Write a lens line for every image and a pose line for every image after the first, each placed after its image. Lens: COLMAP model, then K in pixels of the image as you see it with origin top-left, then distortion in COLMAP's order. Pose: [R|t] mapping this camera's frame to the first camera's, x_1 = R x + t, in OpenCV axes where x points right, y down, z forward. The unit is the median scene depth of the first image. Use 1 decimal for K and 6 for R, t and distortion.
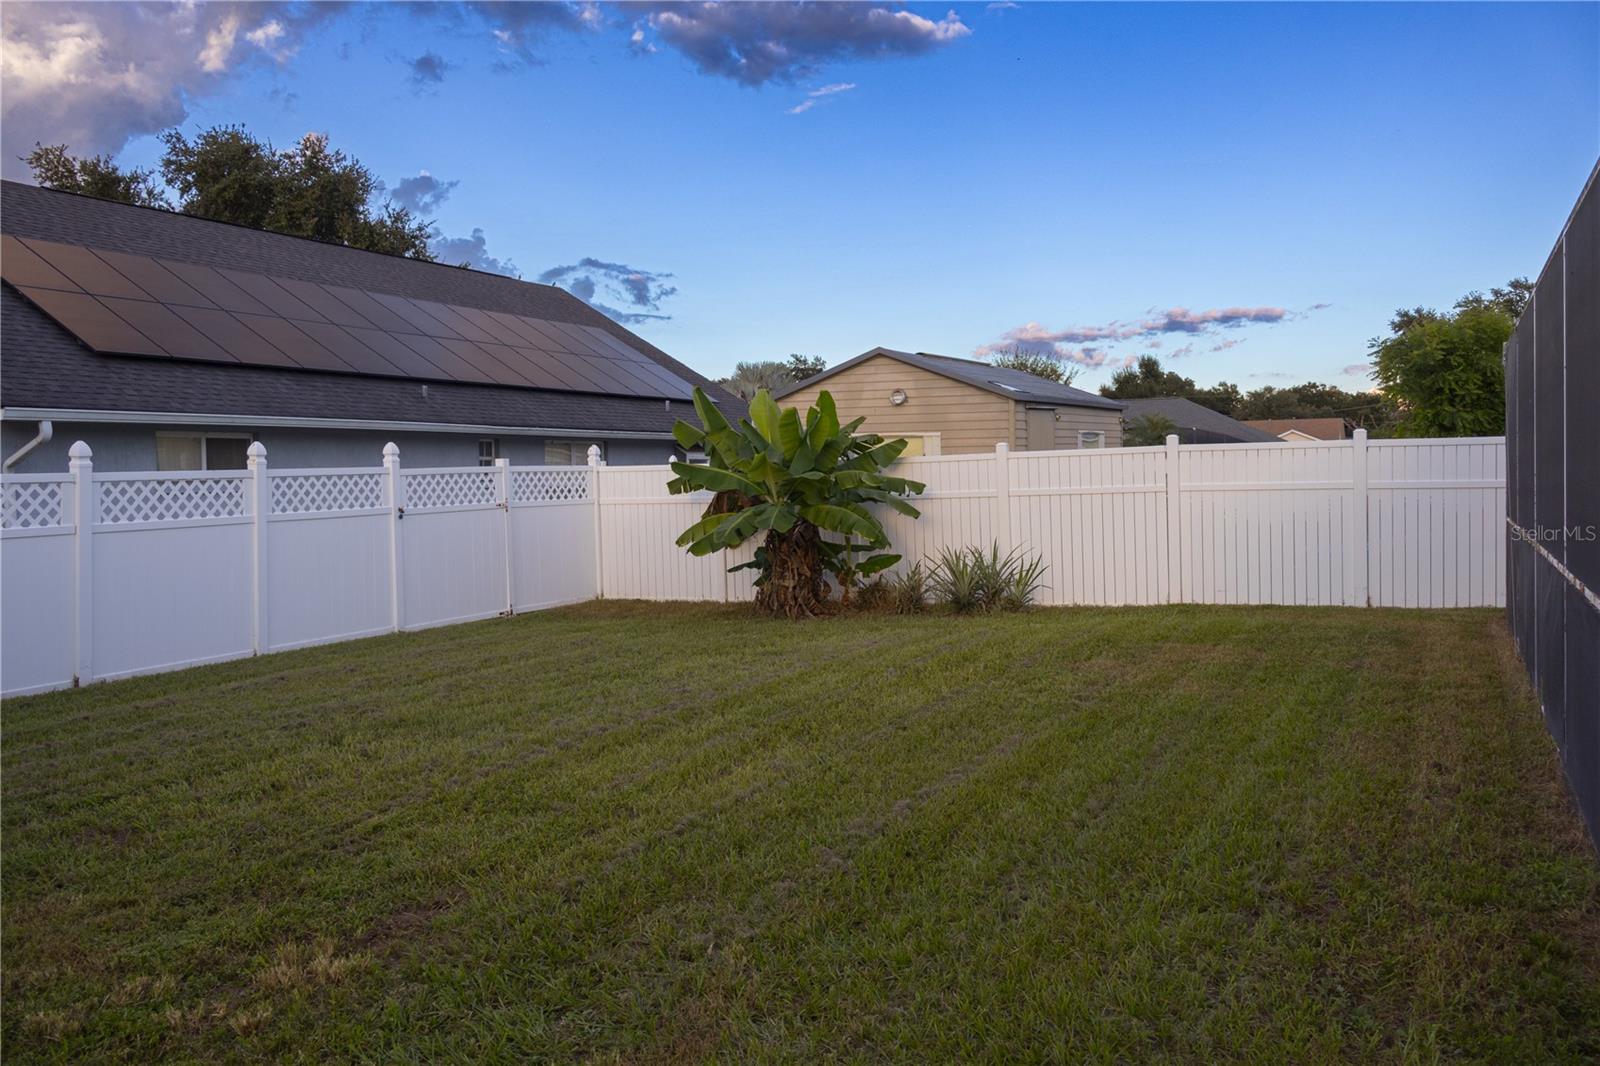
lens RADIAL K [[1340.8, 0, 800.0], [0, 1340.8, 533.0], [0, 0, 1]] dist [0.005824, 0.001436]
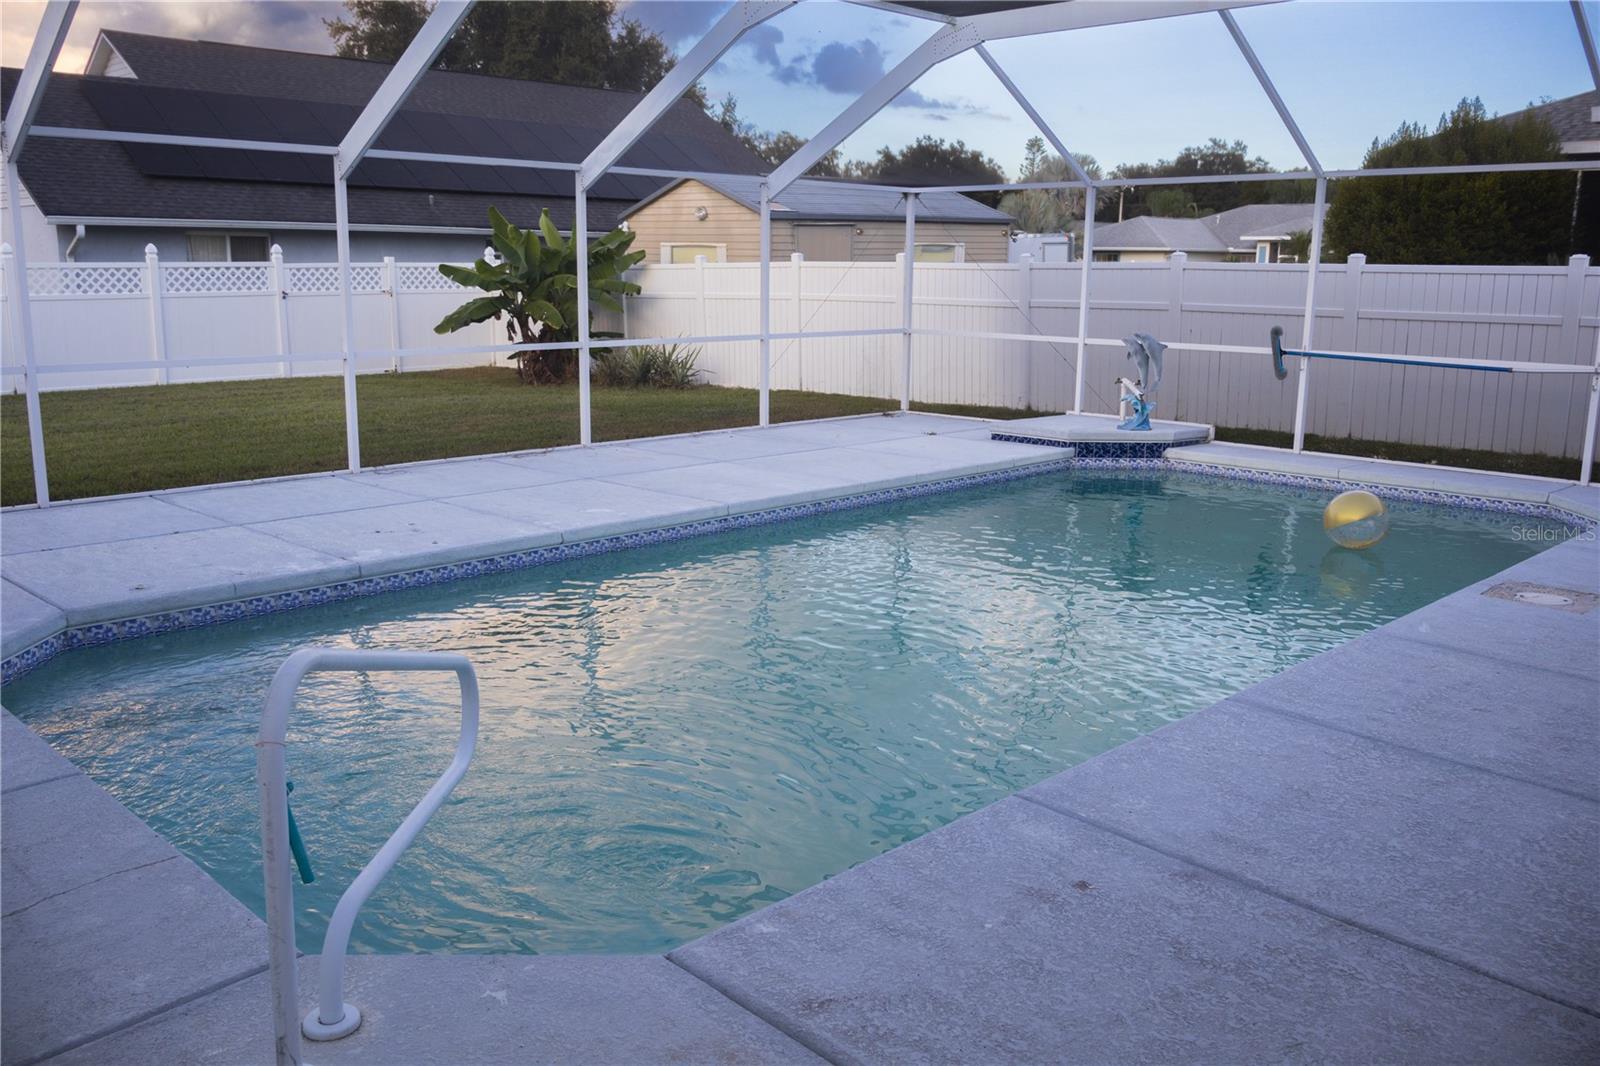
lens RADIAL K [[1340.8, 0, 800.0], [0, 1340.8, 533.0], [0, 0, 1]] dist [0.005824, 0.001436]
pose [[0.945320, 0.090269, -0.313403, 0.595966], [-0.040632, 0.986044, 0.161450, -0.015408], [0.323603, -0.139888, 0.935795, -0.169506]]
